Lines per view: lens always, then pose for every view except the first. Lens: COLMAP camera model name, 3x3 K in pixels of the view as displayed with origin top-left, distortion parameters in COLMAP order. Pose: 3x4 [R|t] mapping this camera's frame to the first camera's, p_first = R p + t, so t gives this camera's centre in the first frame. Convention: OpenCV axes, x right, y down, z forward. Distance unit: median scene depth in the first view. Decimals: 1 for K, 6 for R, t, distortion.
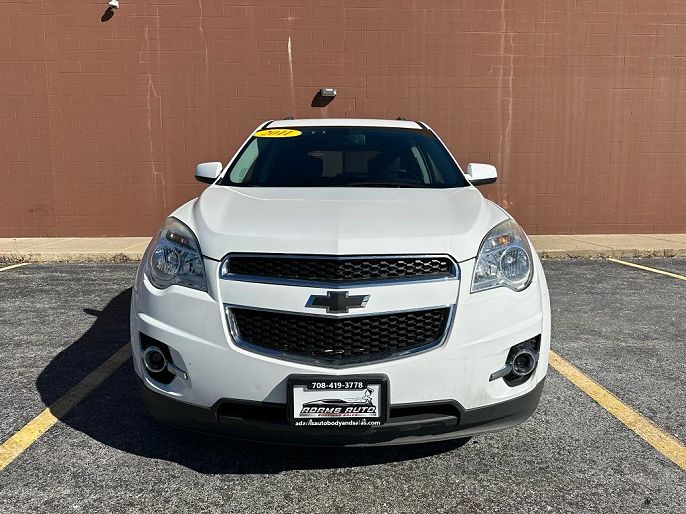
lens RADIAL K [[495.8, 0, 343.0], [0, 495.8, 257.0], [0, 0, 1]] dist [0.002938, -0.005217]
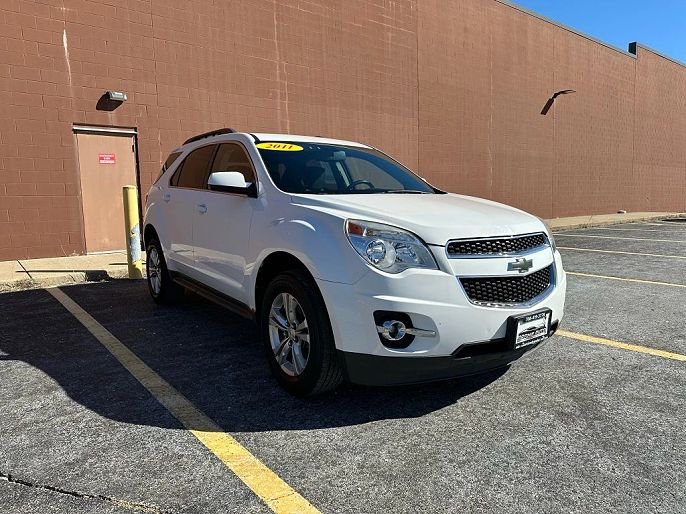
lens RADIAL K [[484.9, 0, 352.0], [0, 484.9, 257.9], [0, 0, 1]] dist [0.084242, -0.125668]
pose [[0.799156, -0.085091, 0.595070, -1.133580], [0.096710, 0.995235, 0.012435, -0.002037], [-0.593293, 0.047611, 0.803578, 0.073080]]
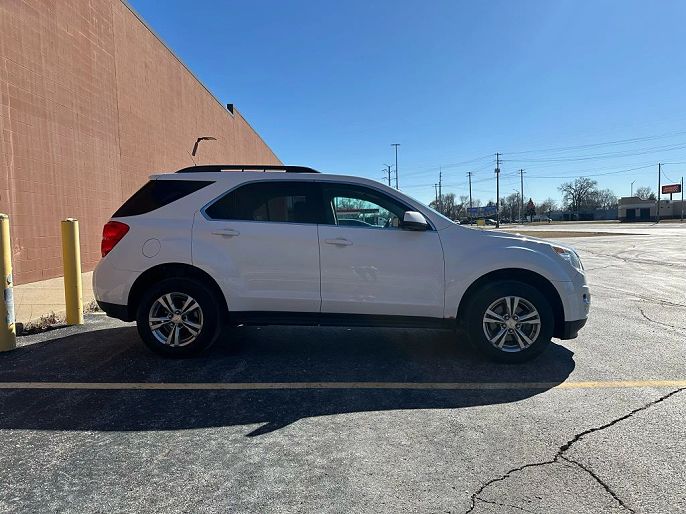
lens RADIAL K [[495.8, 0, 343.0], [0, 495.8, 257.0], [0, 0, 1]] dist [0.002938, -0.005217]
pose [[0.015883, -0.063423, 0.997860, -2.564341], [0.143845, 0.987750, 0.060490, -0.297888], [-0.989473, 0.142577, 0.024811, 1.953417]]
